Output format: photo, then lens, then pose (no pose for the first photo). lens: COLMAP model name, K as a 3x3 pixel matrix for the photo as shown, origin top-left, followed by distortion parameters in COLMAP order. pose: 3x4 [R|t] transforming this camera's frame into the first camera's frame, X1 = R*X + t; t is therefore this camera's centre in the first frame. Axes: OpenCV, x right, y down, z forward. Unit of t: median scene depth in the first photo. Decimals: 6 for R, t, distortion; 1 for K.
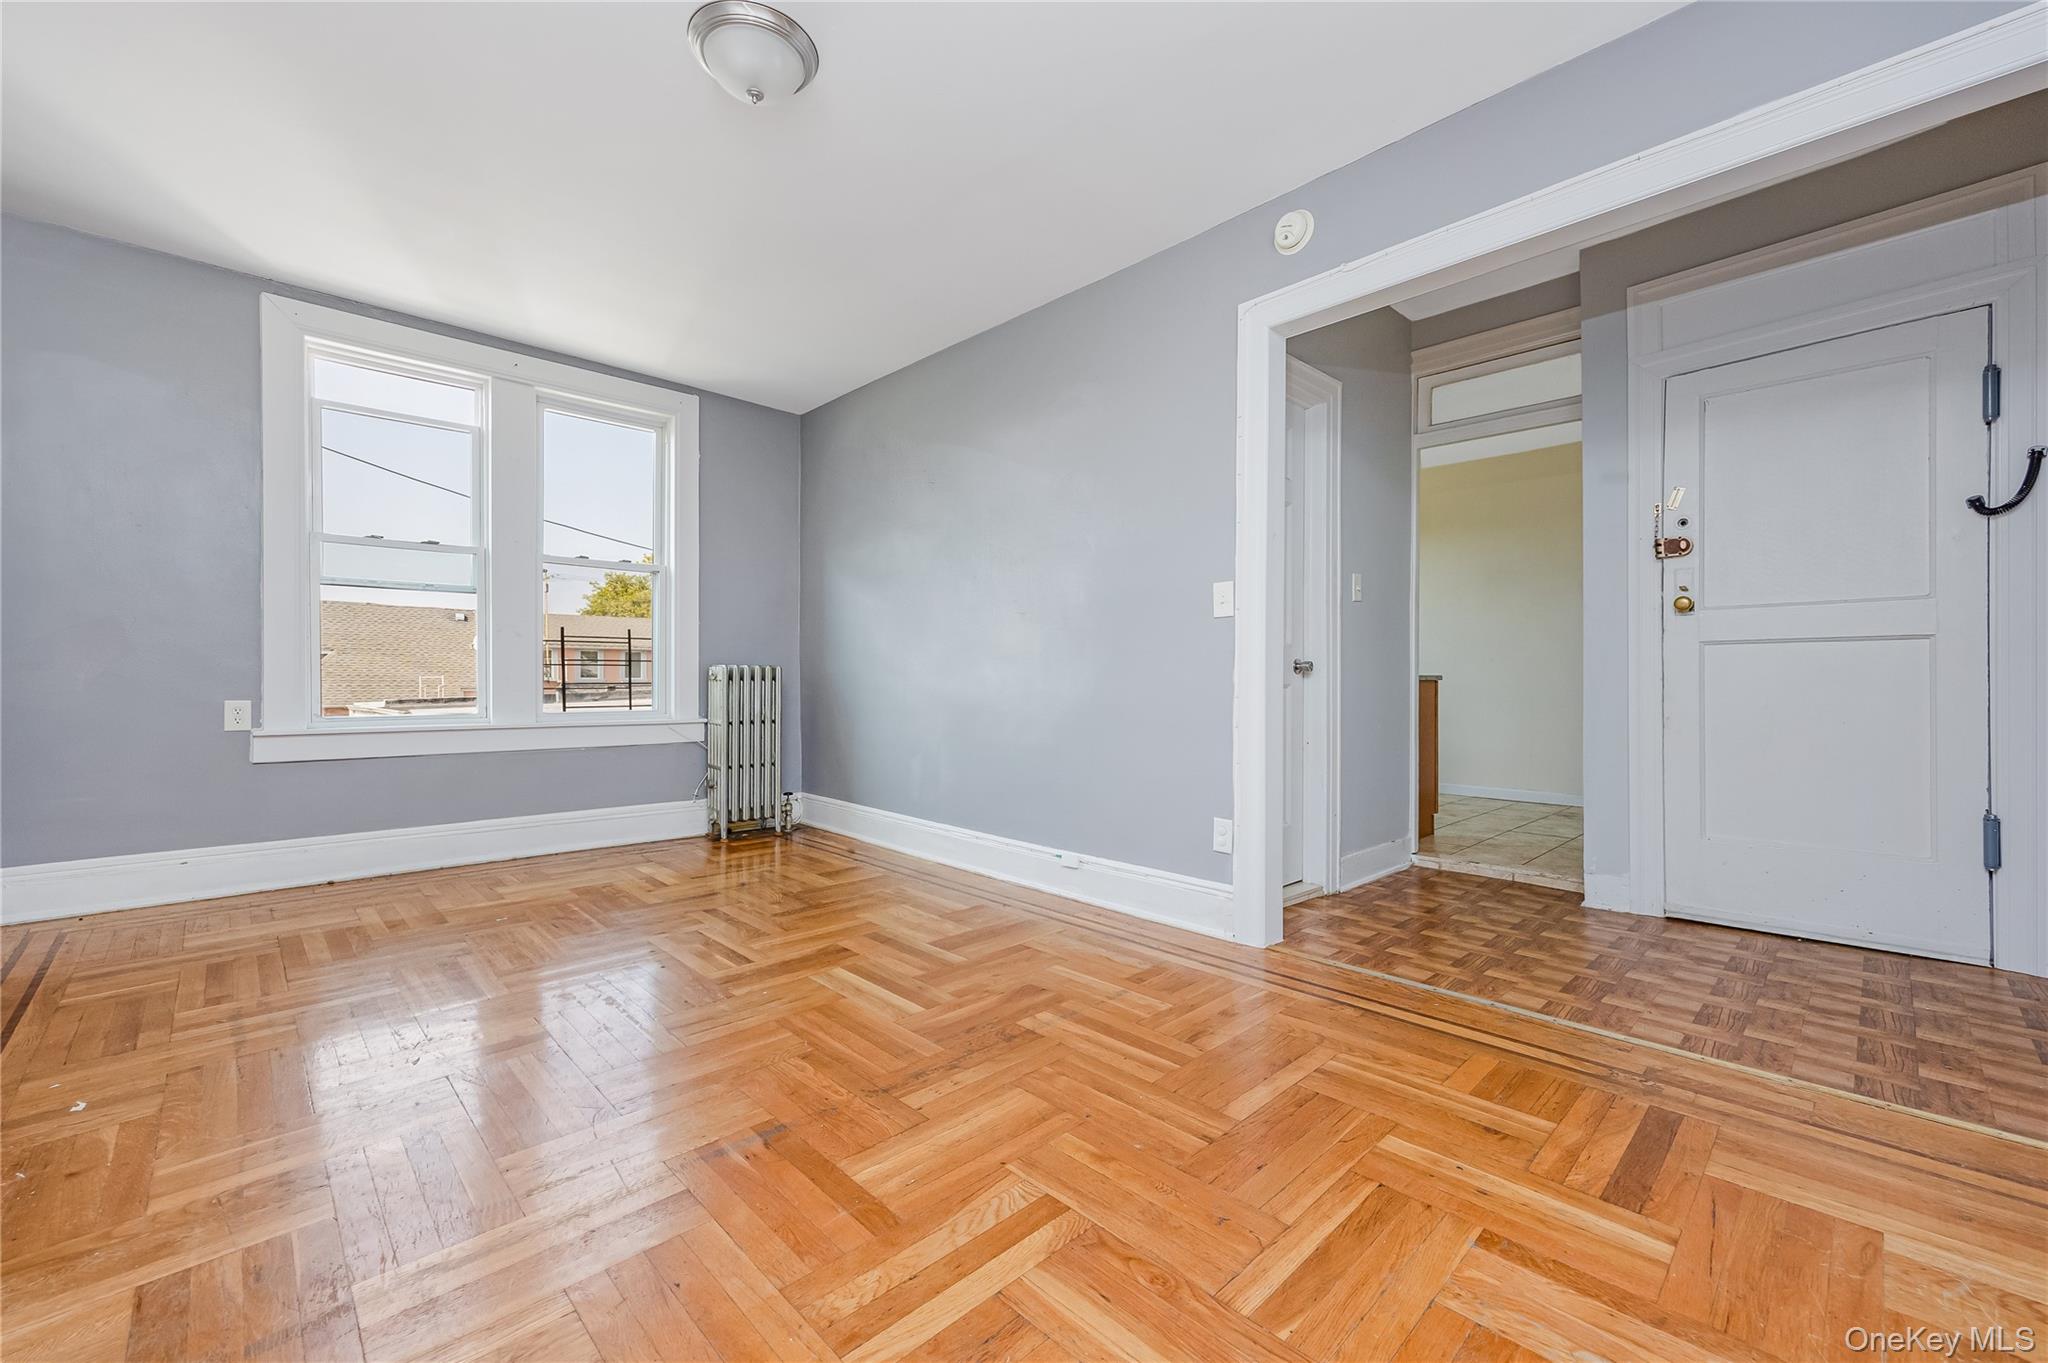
lens RADIAL K [[830.1, 0, 1016.9], [0, 830.1, 684.4], [0, 0, 1]] dist [-0.001435, -0.000878]
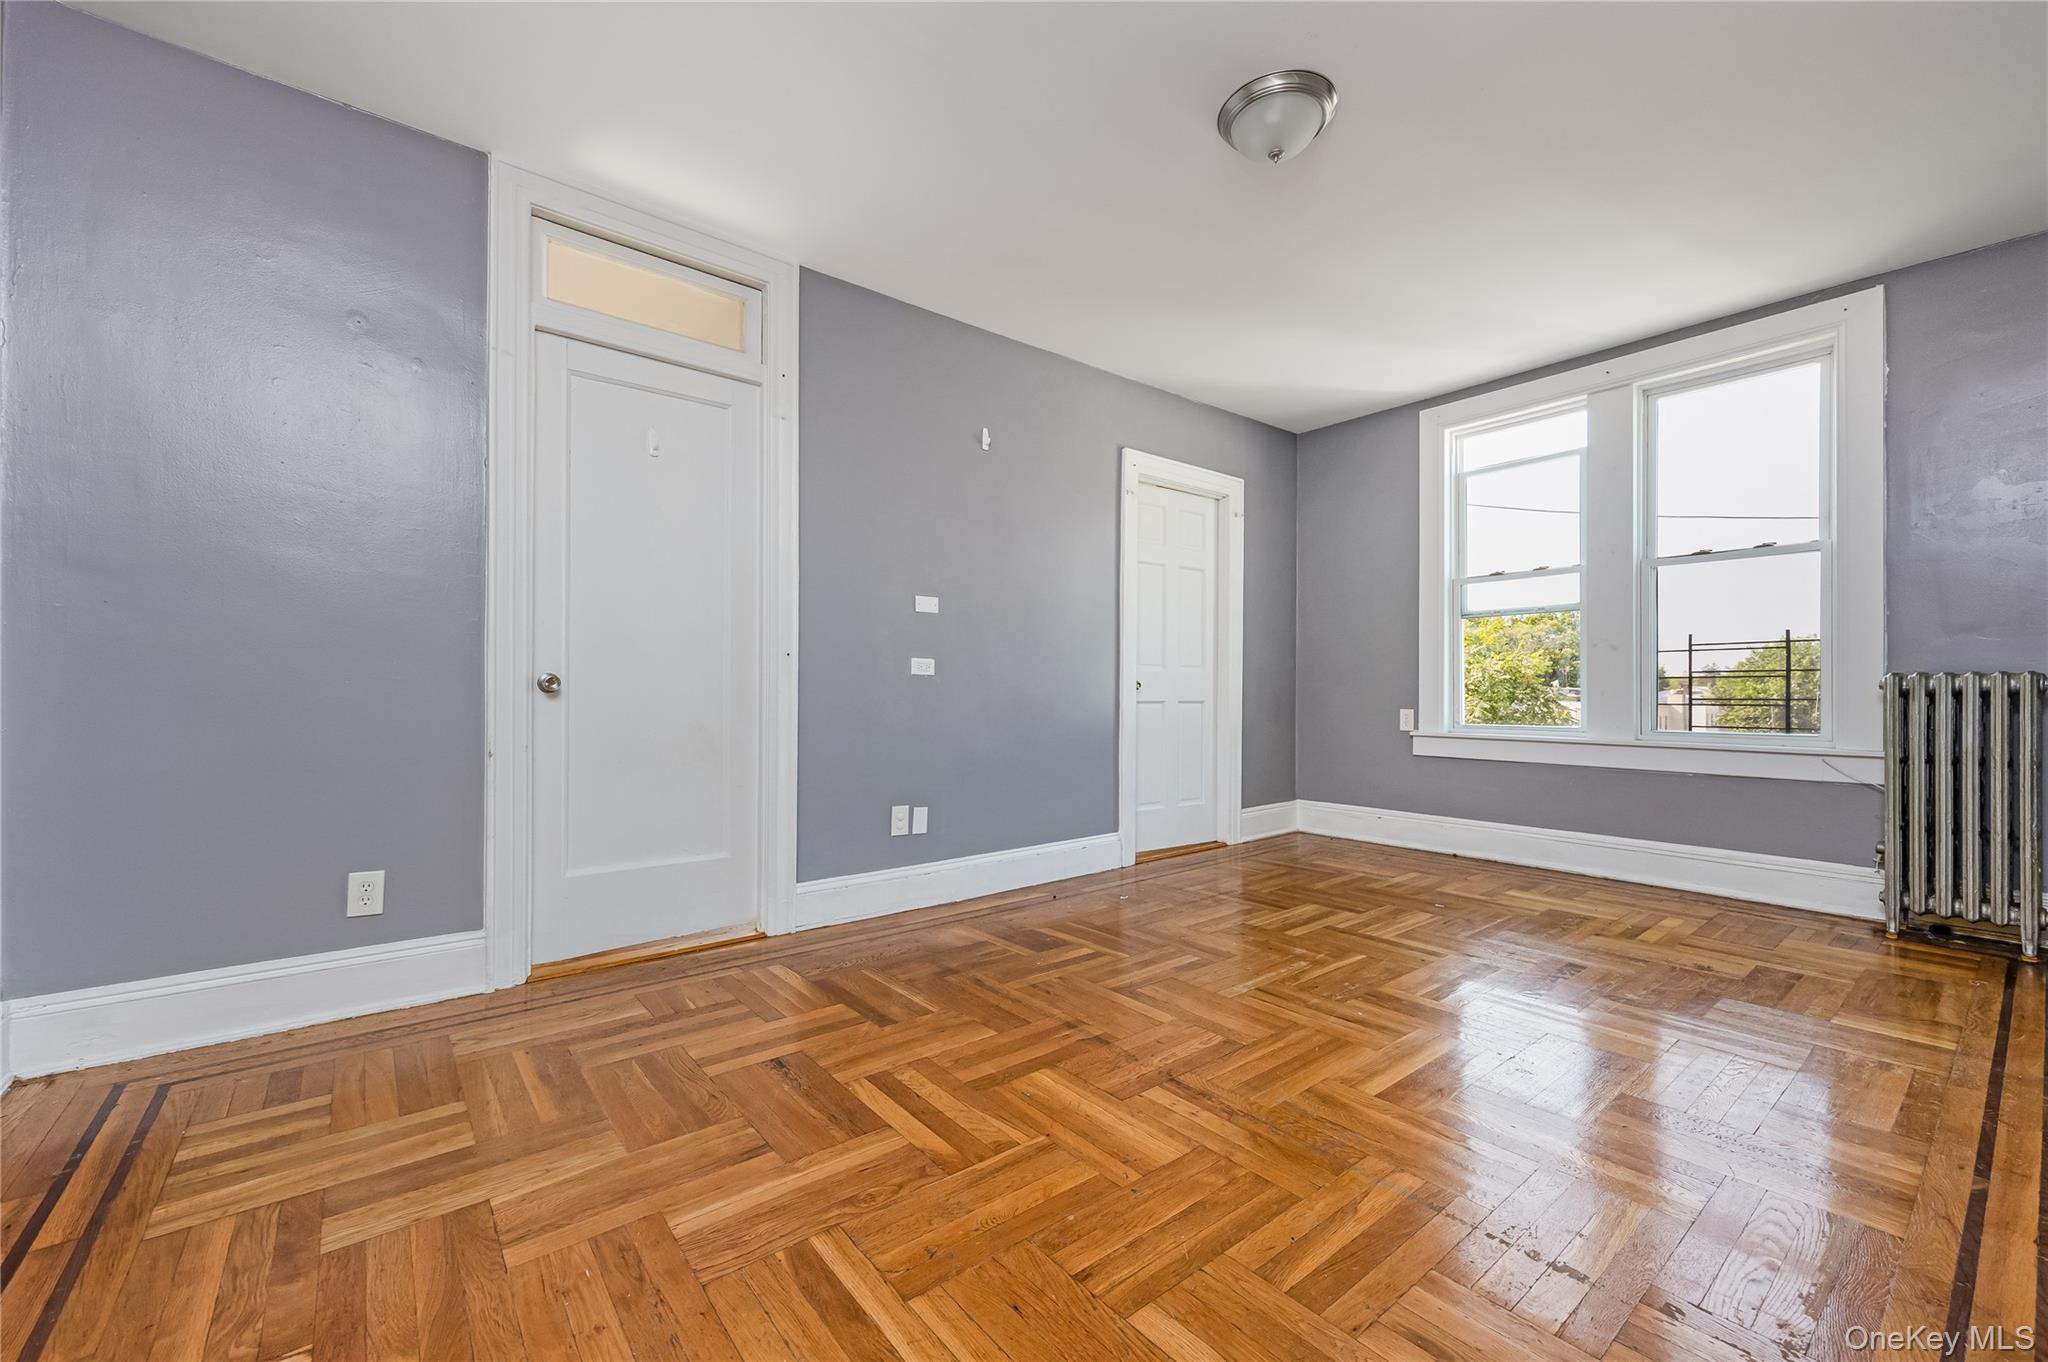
lens RADIAL K [[830.1, 0, 1040.9], [0, 830.1, 690.0], [0, 0, 1]] dist [-0.001435, -0.000878]
pose [[-0.076628, -0.002386, -0.997057, 0.654602], [-0.005742, 0.999982, -0.001951, -0.007558], [0.997043, 0.005576, -0.076641, 0.648760]]
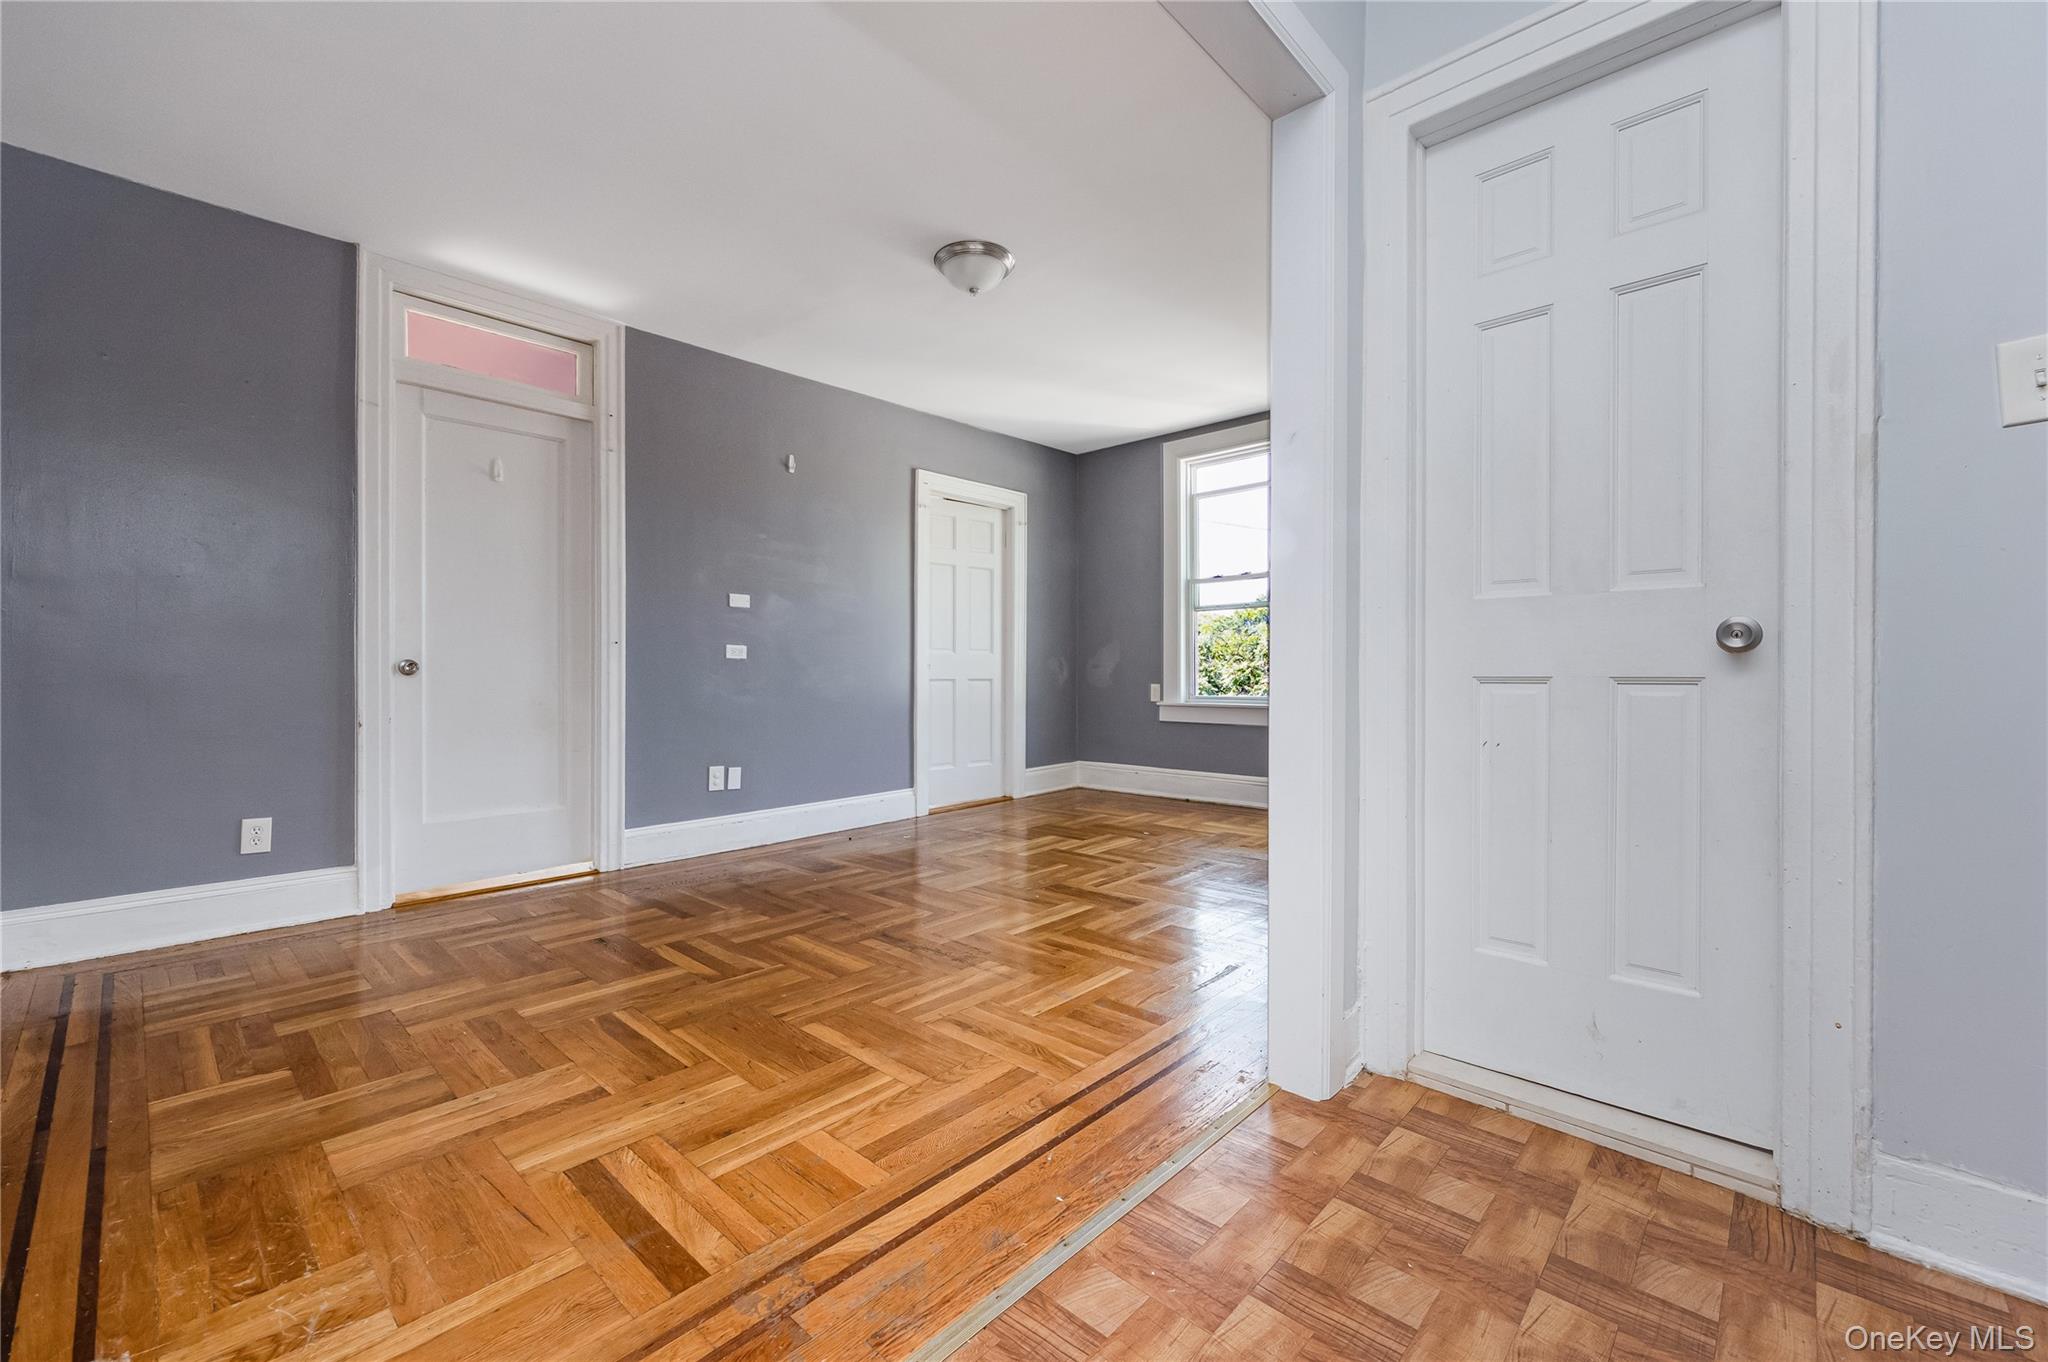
lens RADIAL K [[830.1, 0, 1027.6], [0, 830.1, 667.9], [0, 0, 1]] dist [-0.001435, -0.000878]
pose [[0.060823, -0.005332, -0.998134, 1.022319], [0.000933, 0.999986, -0.005285, -0.006571], [0.998148, -0.000610, 0.060827, 0.840692]]
